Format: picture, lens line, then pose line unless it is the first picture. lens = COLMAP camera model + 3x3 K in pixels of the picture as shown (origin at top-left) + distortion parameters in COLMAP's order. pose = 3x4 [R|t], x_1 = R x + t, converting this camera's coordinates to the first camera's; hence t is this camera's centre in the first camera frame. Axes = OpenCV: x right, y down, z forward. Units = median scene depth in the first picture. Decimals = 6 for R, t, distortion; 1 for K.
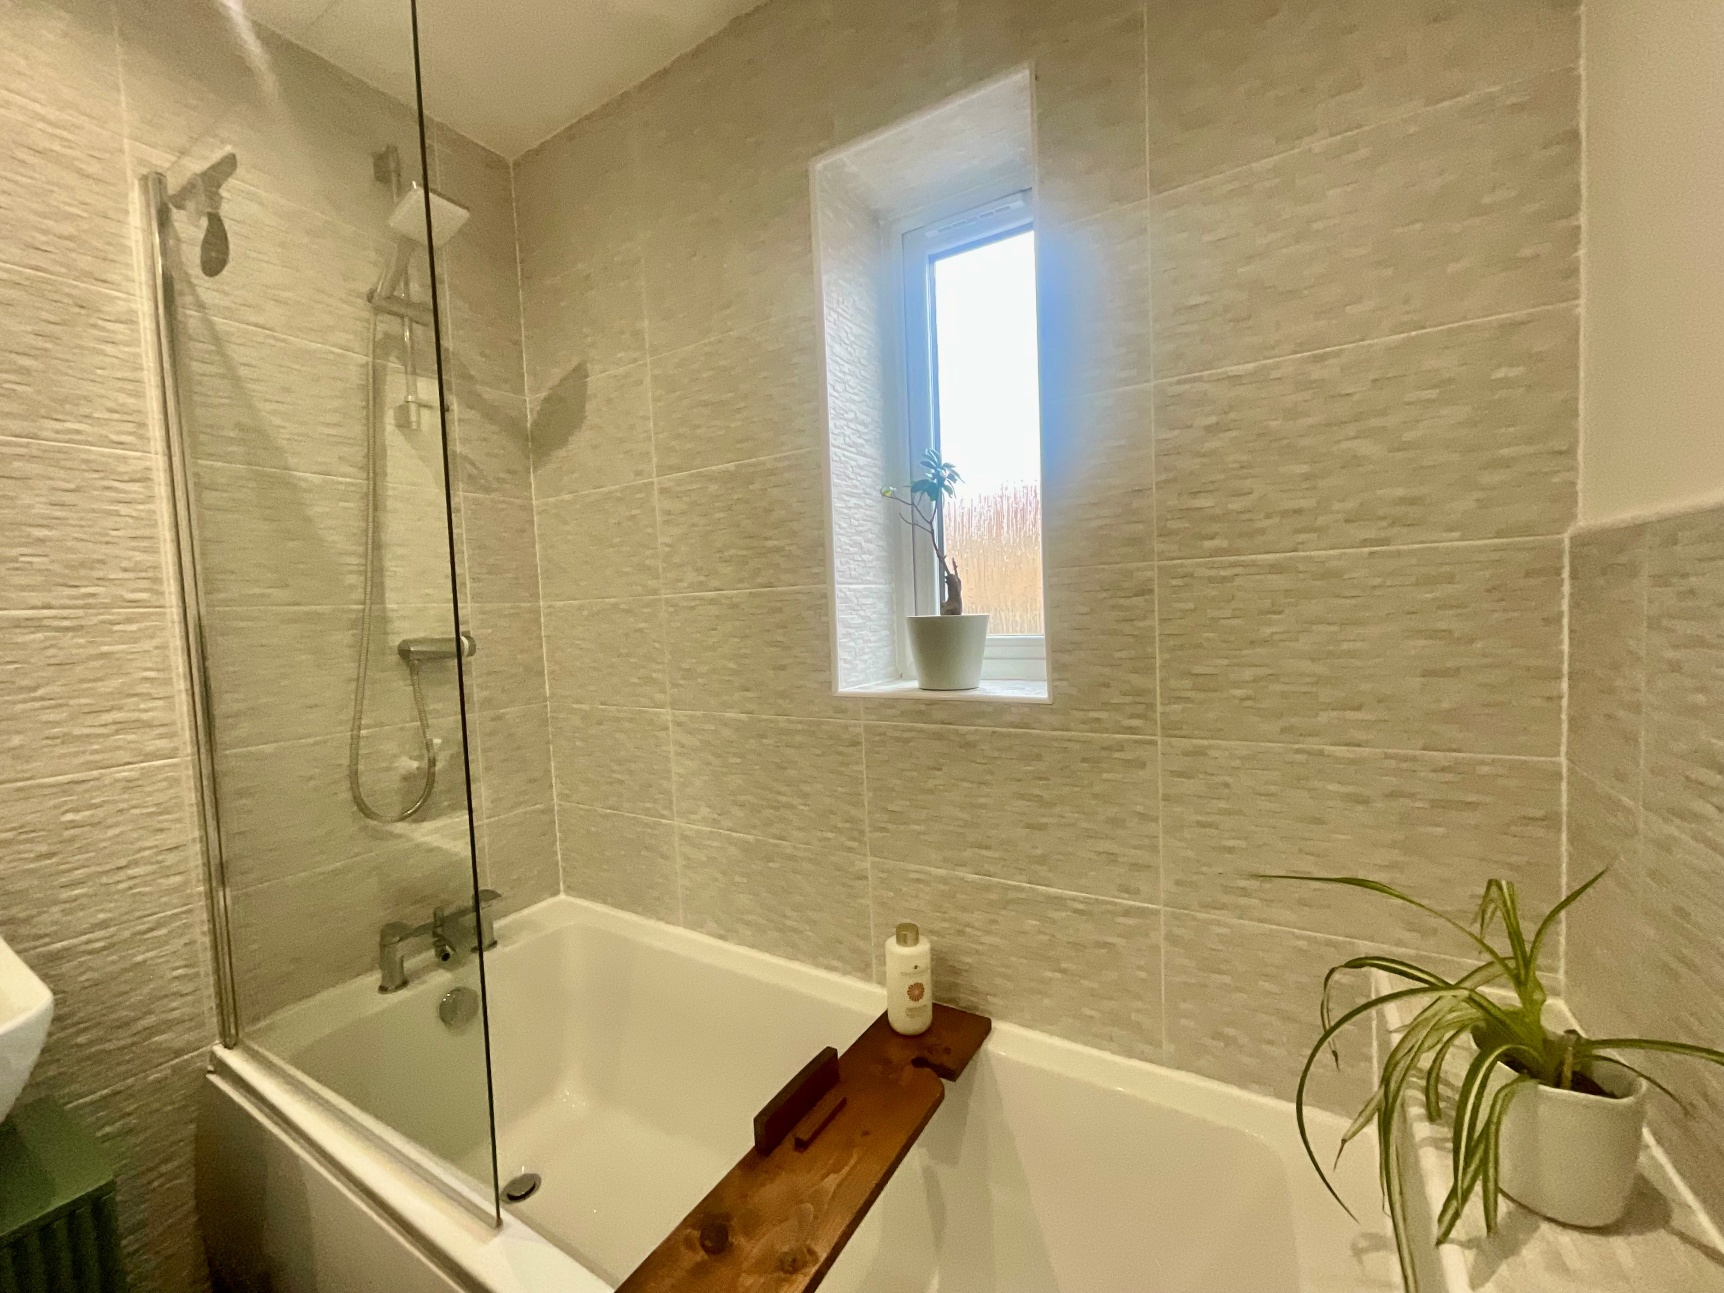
lens RADIAL K [[695.9, 0, 862.0], [0, 695.9, 646.5], [0, 0, 1]] dist [0.001088, -0.000107]
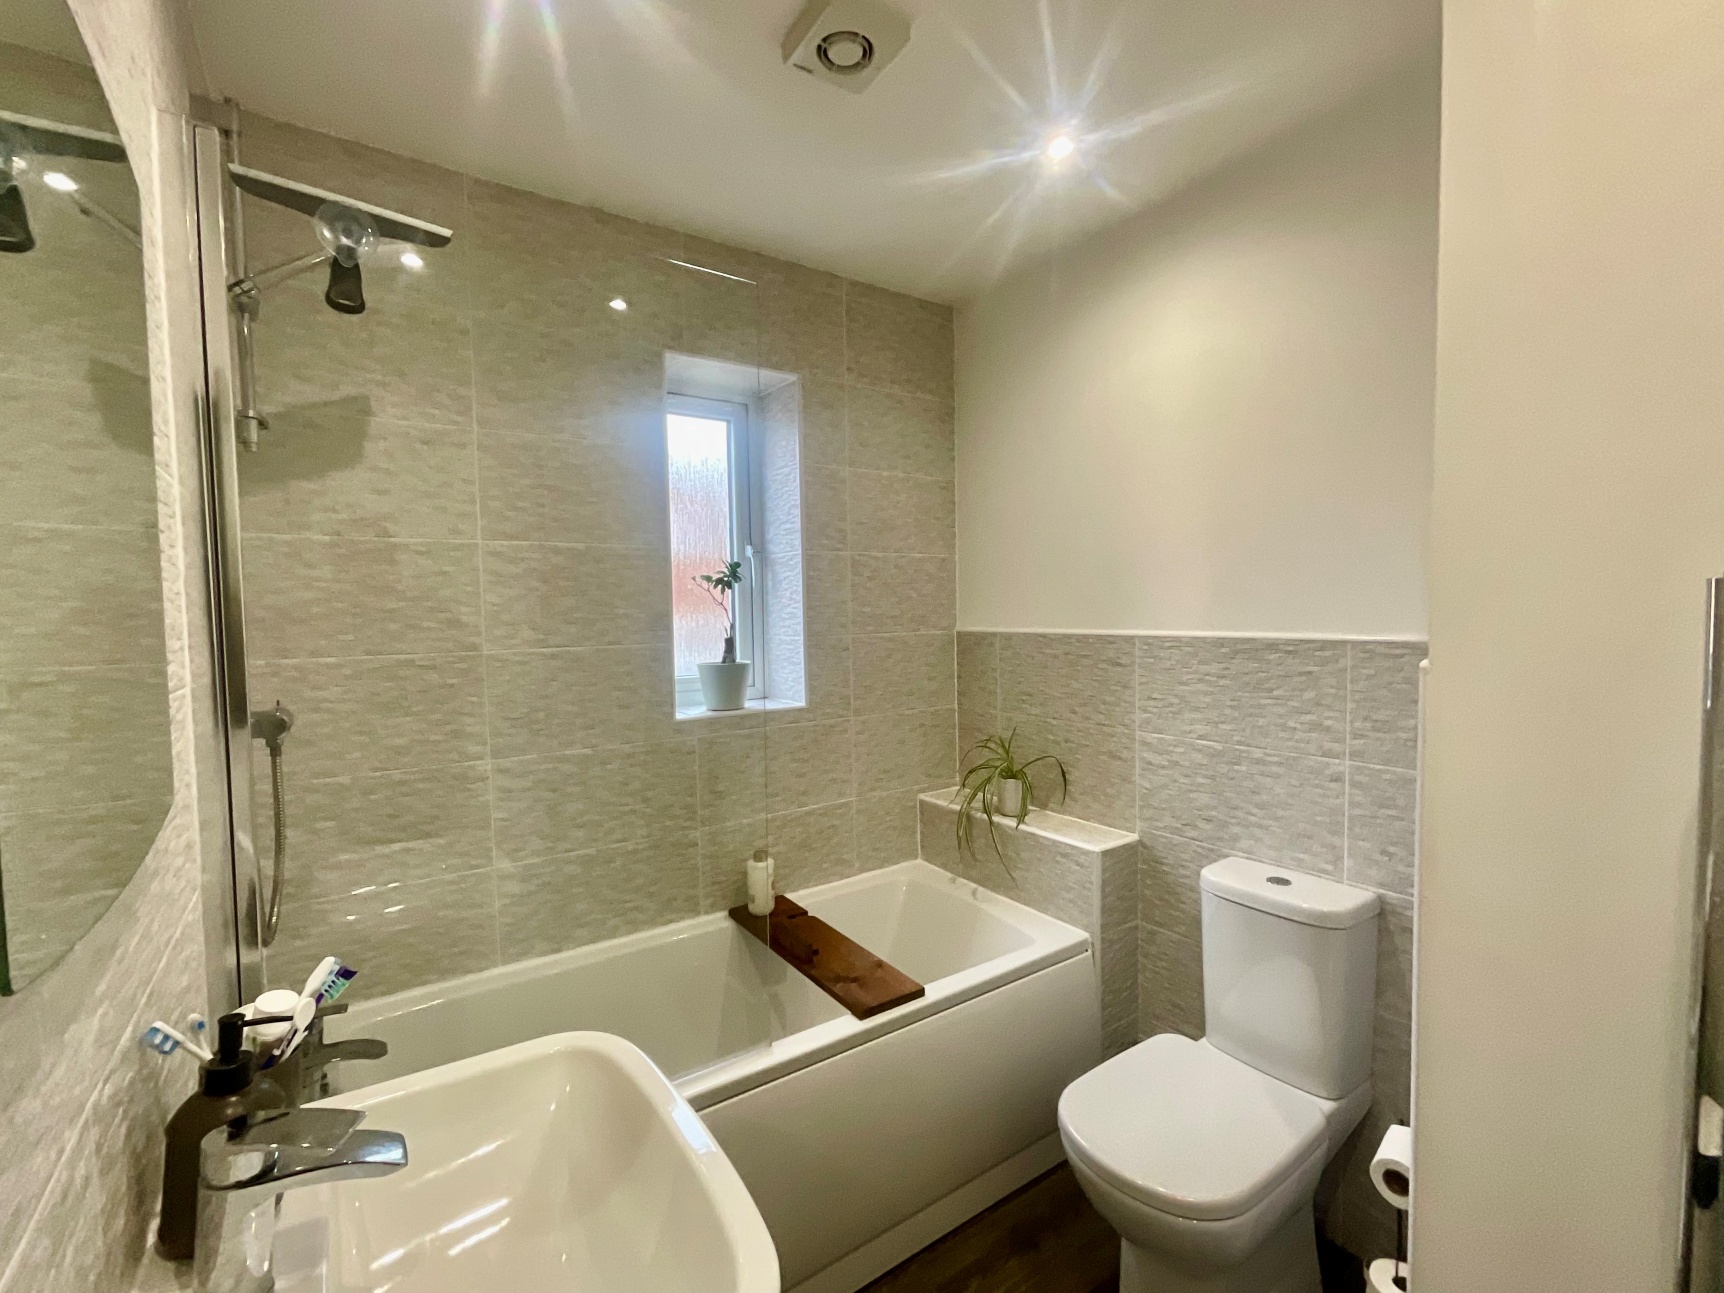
lens RADIAL K [[695.9, 0, 862.0], [0, 695.9, 646.5], [0, 0, 1]] dist [0.001088, -0.000107]
pose [[0.426205, -0.013593, 0.904525, -1.156633], [0.047918, 0.998823, -0.007569, -0.052739], [-0.903357, 0.046569, 0.426354, 0.044237]]
